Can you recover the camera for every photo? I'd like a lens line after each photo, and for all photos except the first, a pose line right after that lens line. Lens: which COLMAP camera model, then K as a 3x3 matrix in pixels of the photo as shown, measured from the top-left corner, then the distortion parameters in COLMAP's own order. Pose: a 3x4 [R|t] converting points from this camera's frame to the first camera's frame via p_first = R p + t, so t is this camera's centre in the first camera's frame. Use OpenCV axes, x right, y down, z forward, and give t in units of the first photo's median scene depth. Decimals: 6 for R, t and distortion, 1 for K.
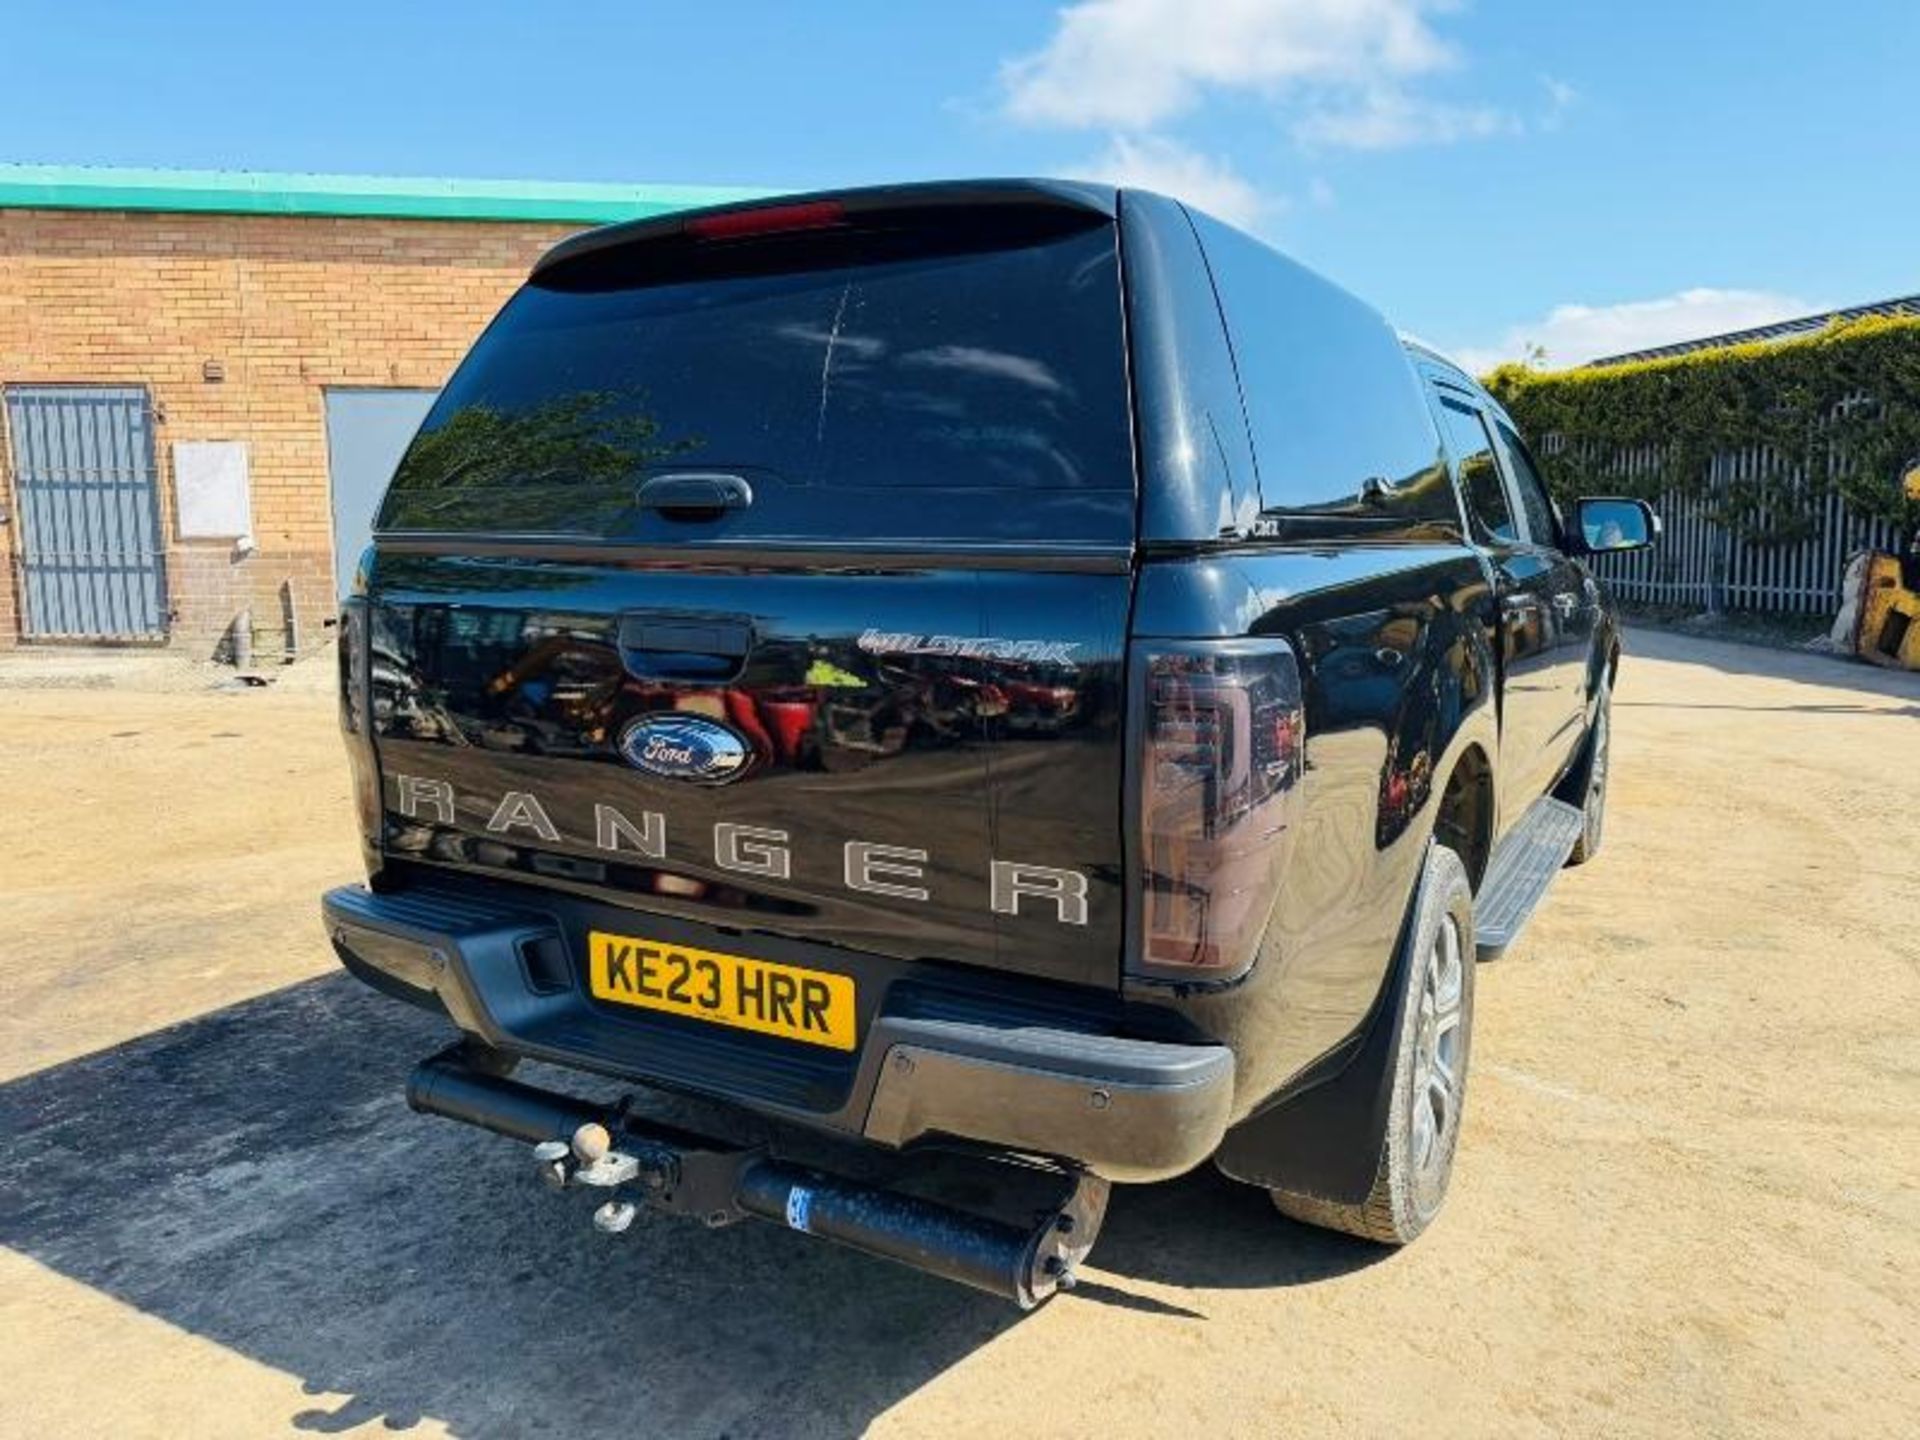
lens RADIAL K [[1344.8, 0, 966.0], [0, 1344.8, 716.2], [0, 0, 1]] dist [-0.005176, 0.000212]
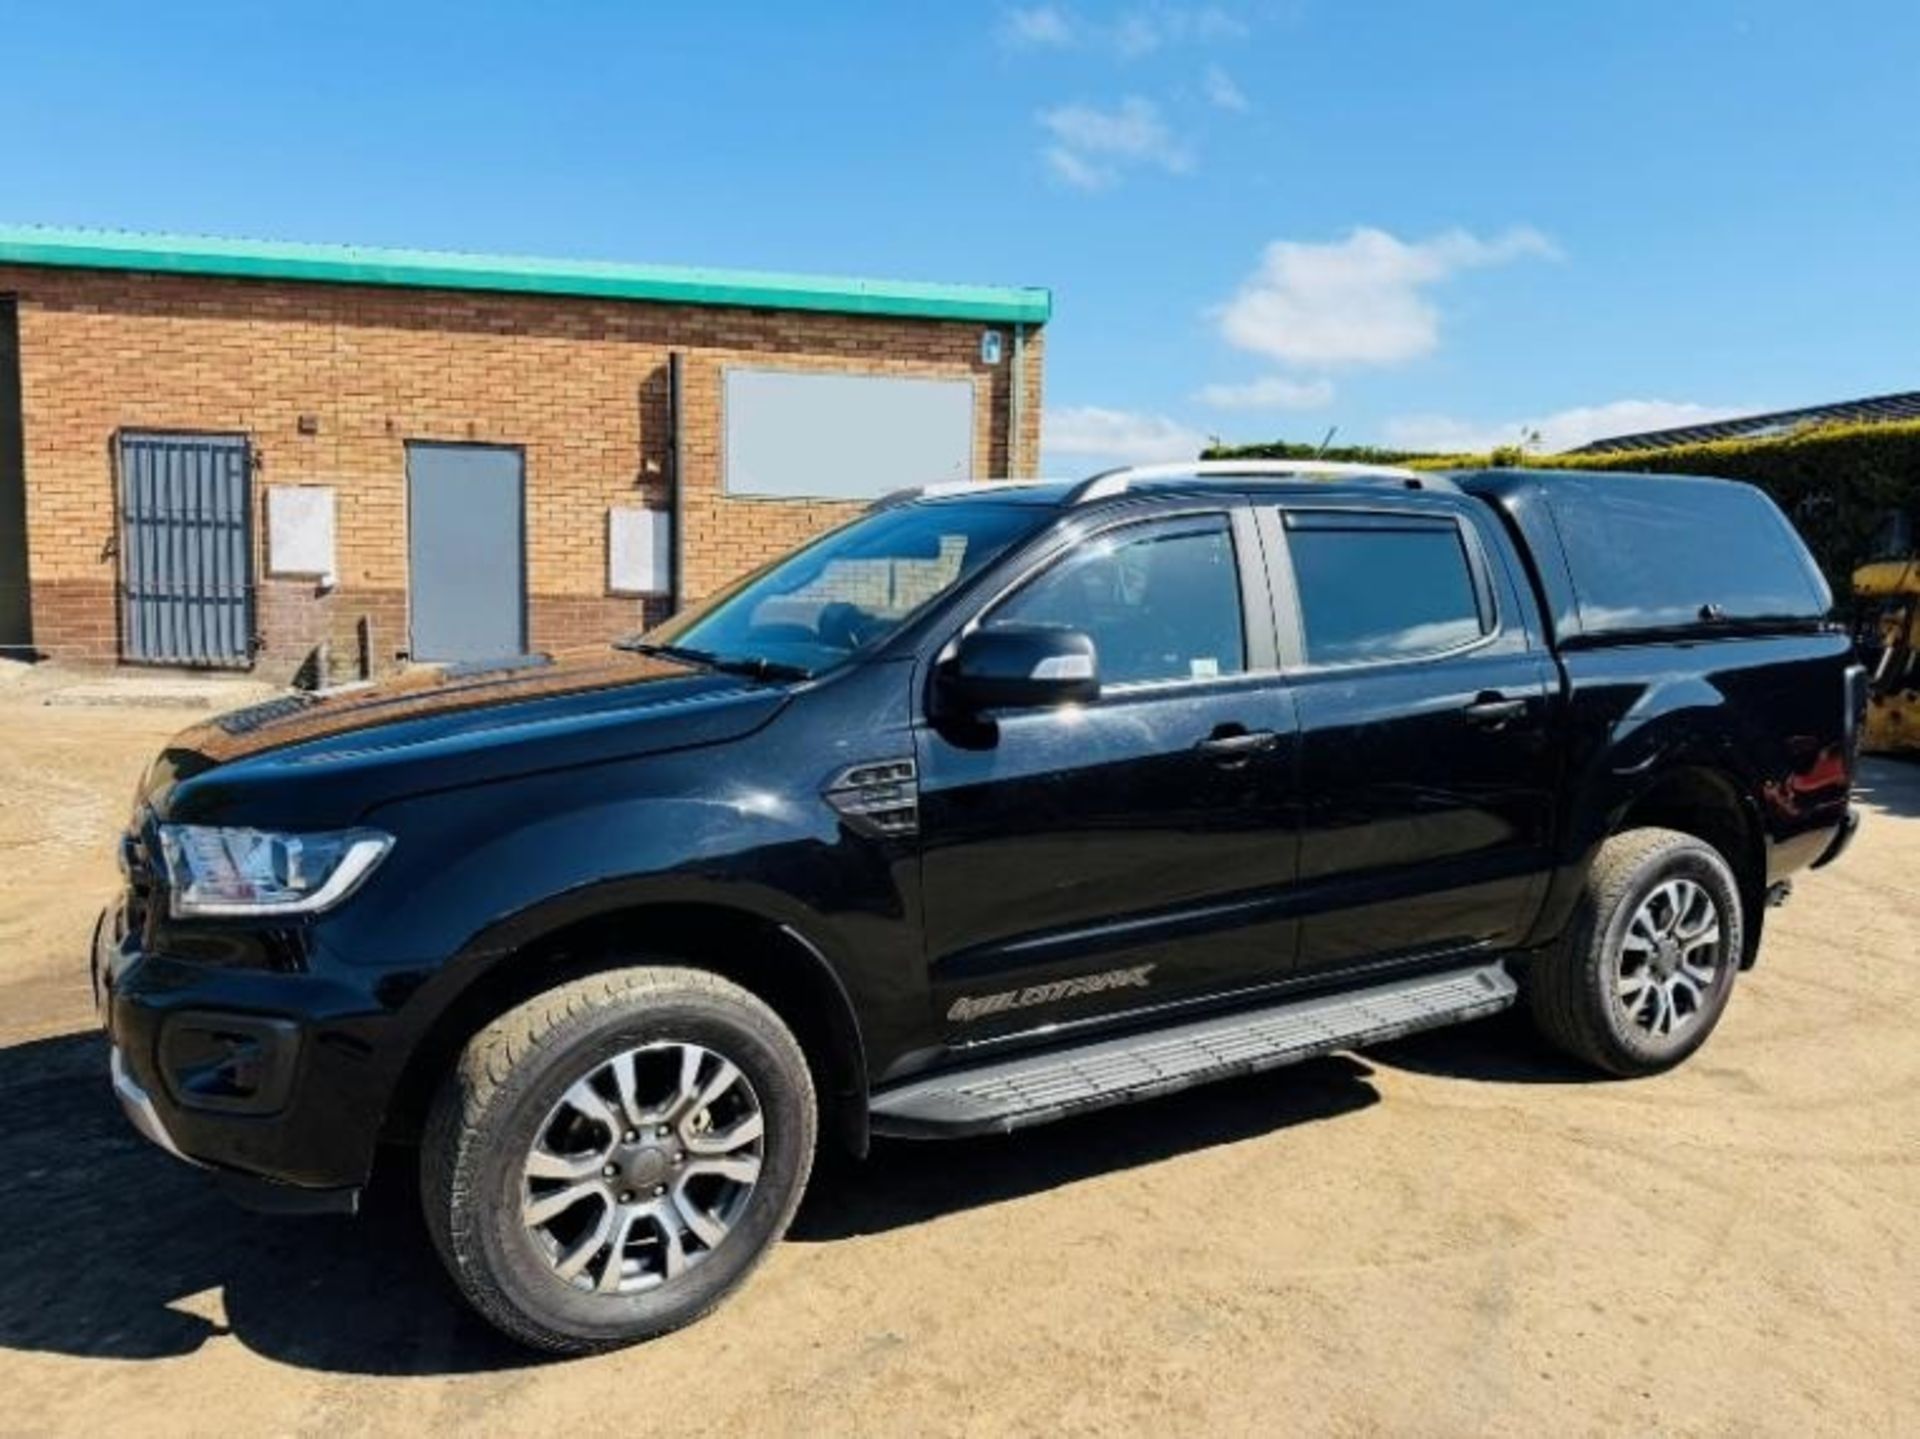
lens RADIAL K [[1343.9, 0, 963.5], [0, 1343.9, 727.2], [0, 0, 1]] dist [0.006347, -0.008797]
pose [[0.999288, 0.036842, -0.008094, -0.005725], [-0.037030, 0.999013, -0.024548, -0.001481], [0.007181, 0.024831, 0.999666, -0.091047]]
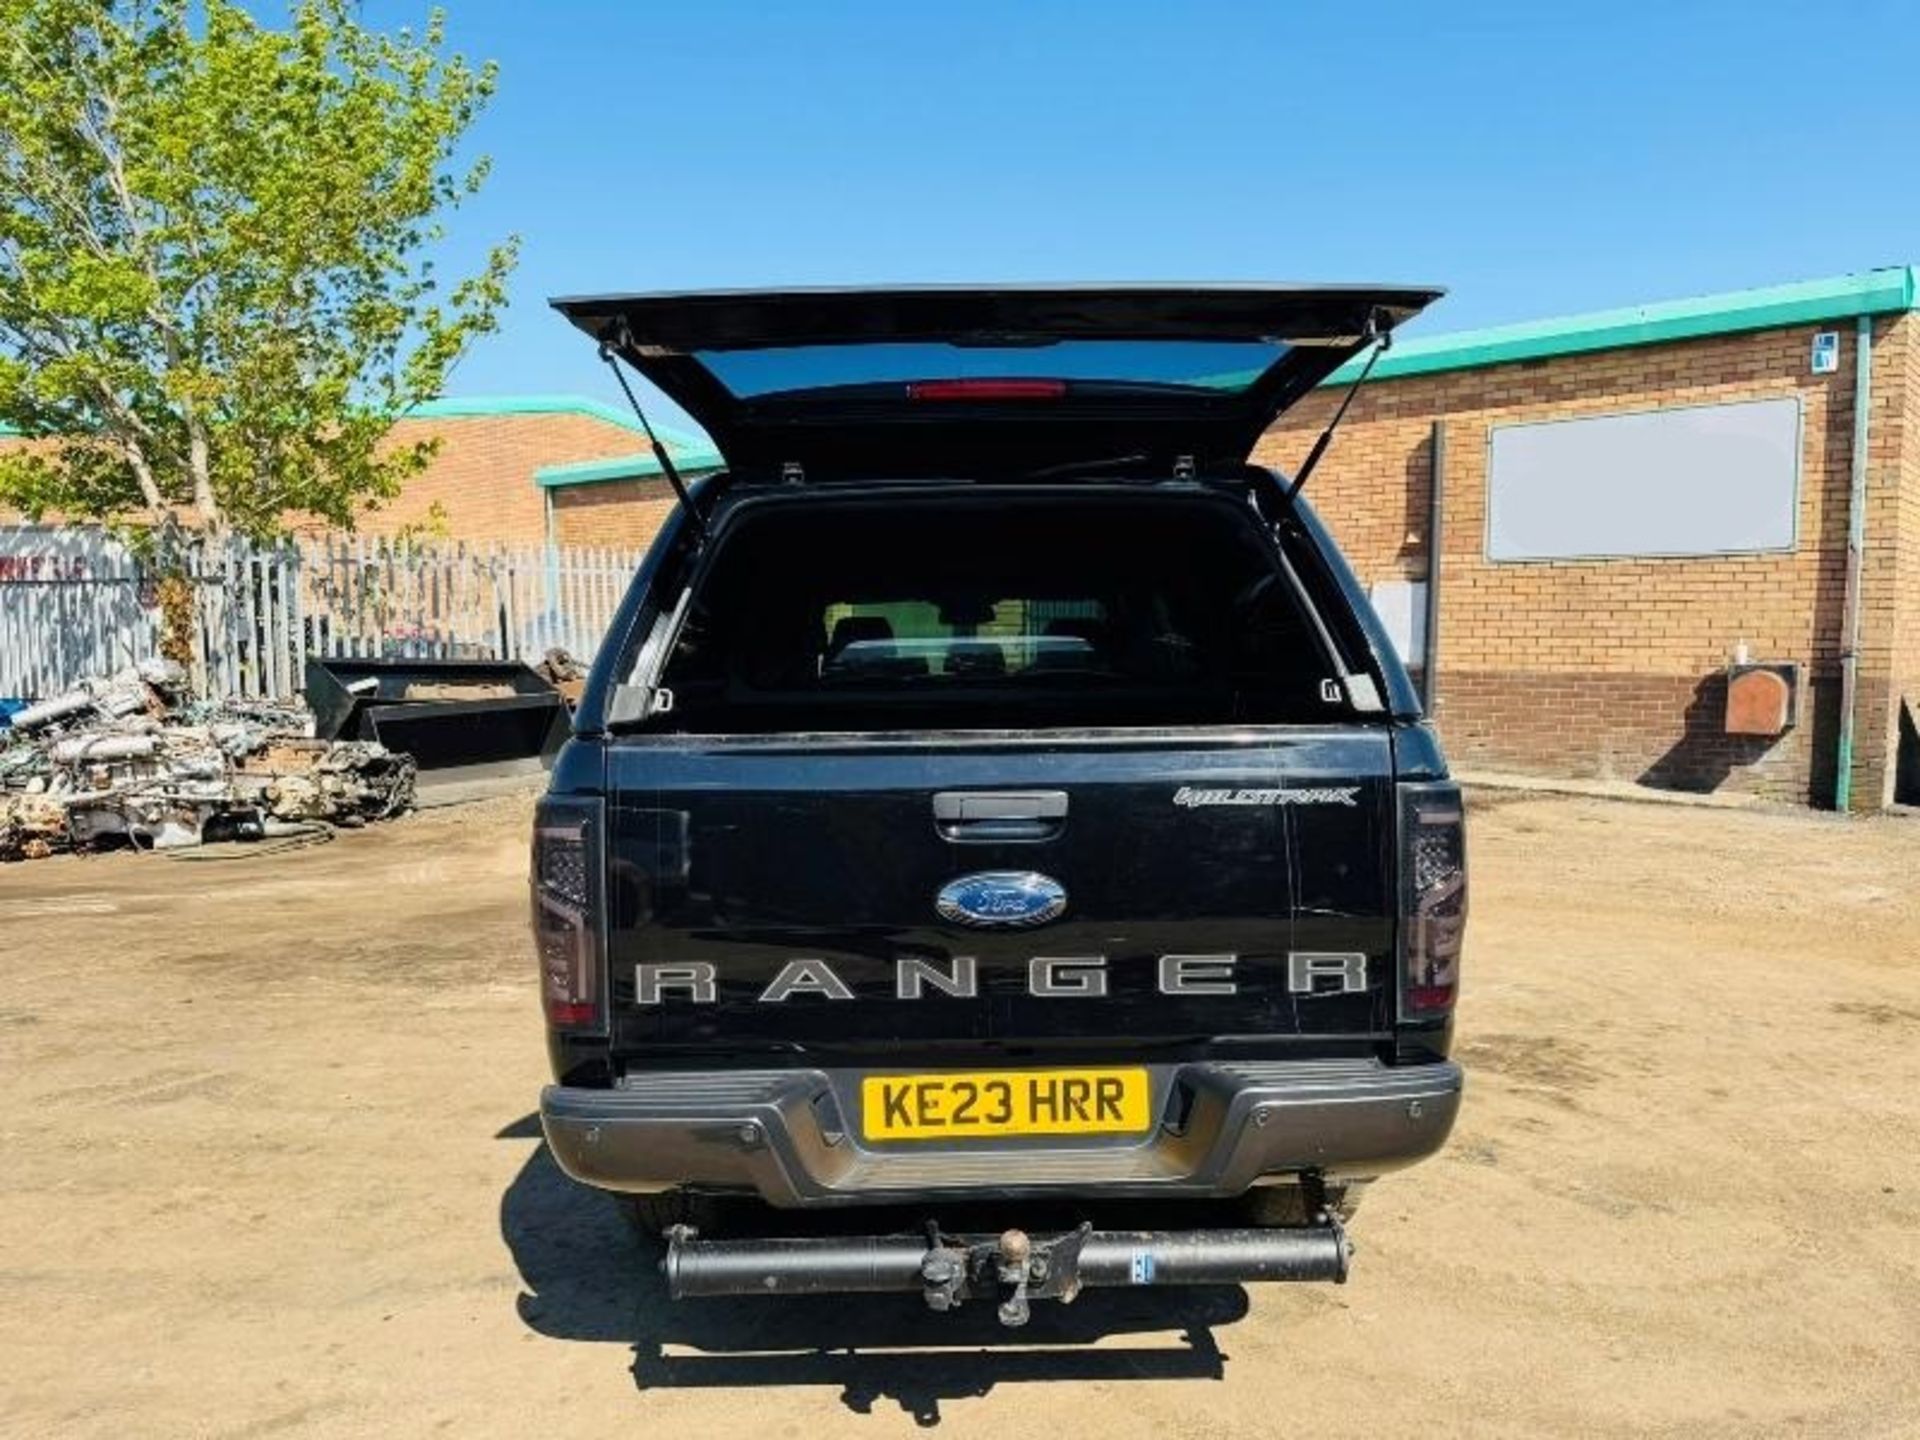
lens RADIAL K [[1343.9, 0, 963.5], [0, 1343.9, 727.7], [0, 0, 1]] dist [0.006347, -0.008797]
pose [[0.627711, 0.056537, -0.776390, 0.359430], [-0.108611, 0.993965, -0.015431, -0.023516], [0.770832, 0.094011, 0.630063, 0.049522]]
